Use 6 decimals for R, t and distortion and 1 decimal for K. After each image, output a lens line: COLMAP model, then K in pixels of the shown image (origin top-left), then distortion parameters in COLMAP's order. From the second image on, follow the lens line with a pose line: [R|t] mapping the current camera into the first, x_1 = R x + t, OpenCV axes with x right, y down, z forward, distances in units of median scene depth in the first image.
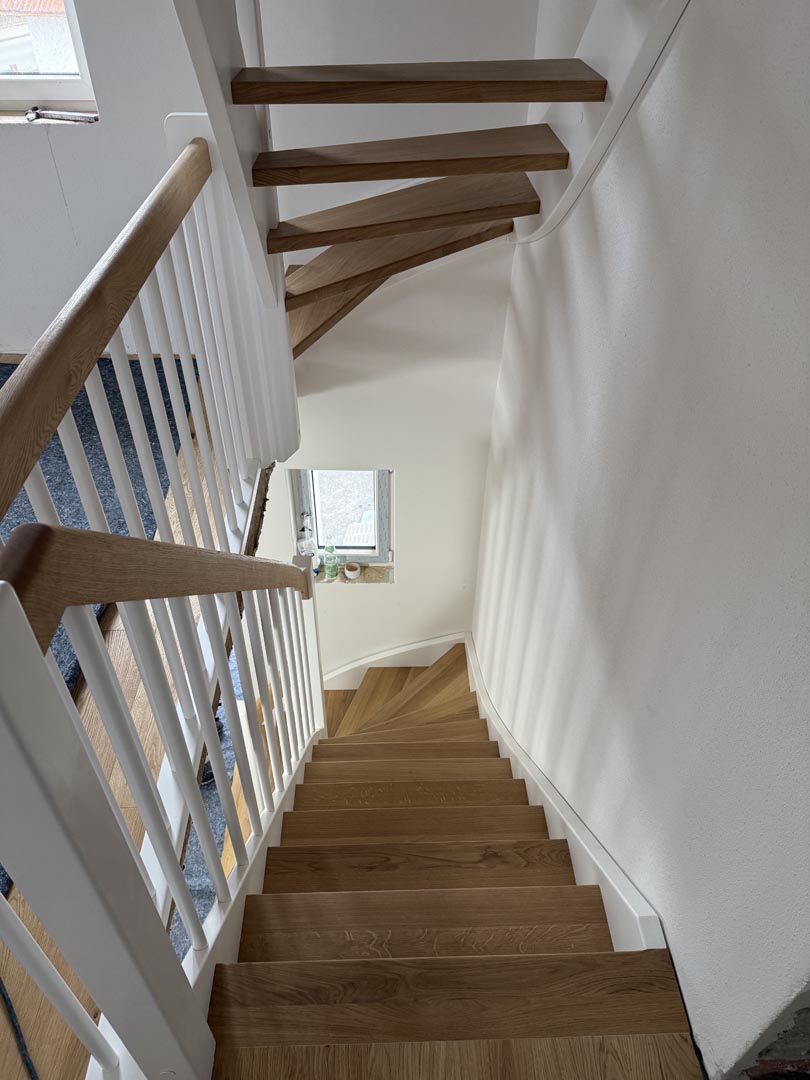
lens RADIAL K [[742.9, 0, 405.0], [0, 742.9, 540.0], [0, 0, 1]] dist [0.000670, -0.000244]
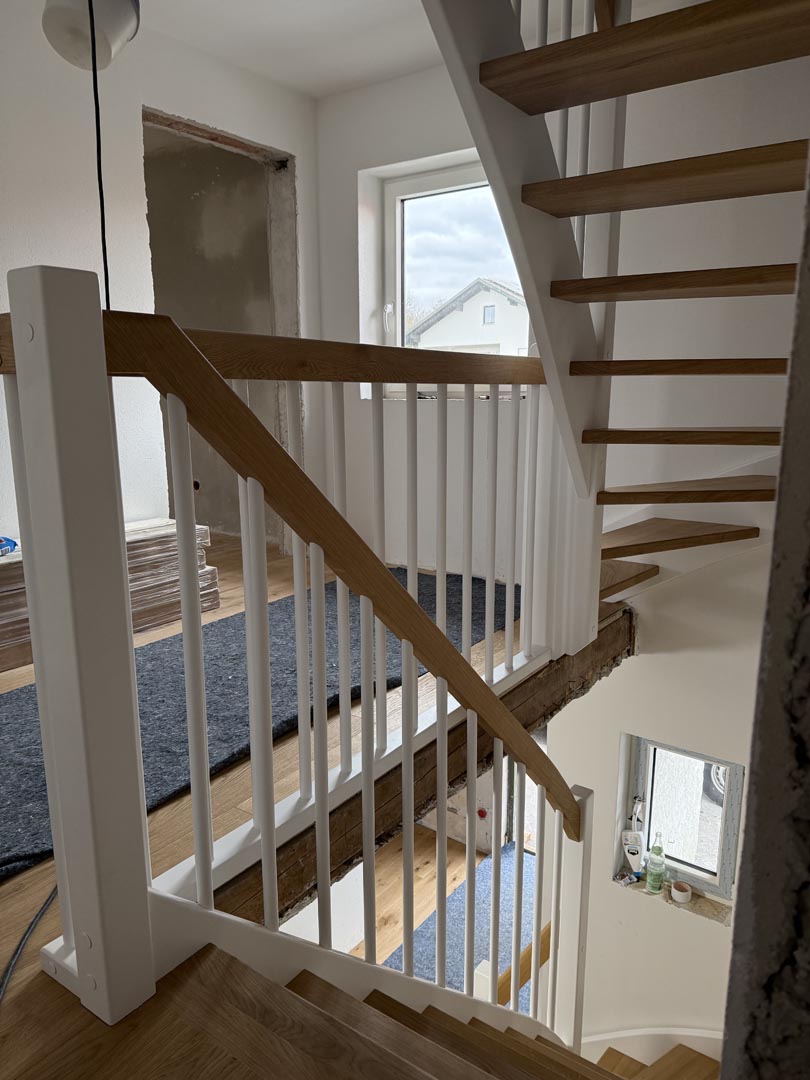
lens RADIAL K [[762.3, 0, 405.0], [0, 762.3, 540.0], [0, 0, 1]] dist [0.000557, -0.000130]
pose [[0.800075, 0.111257, -0.589493, 0.141012], [-0.376839, 0.857787, -0.349562, 0.119409], [0.466768, 0.501820, 0.728220, 0.051428]]
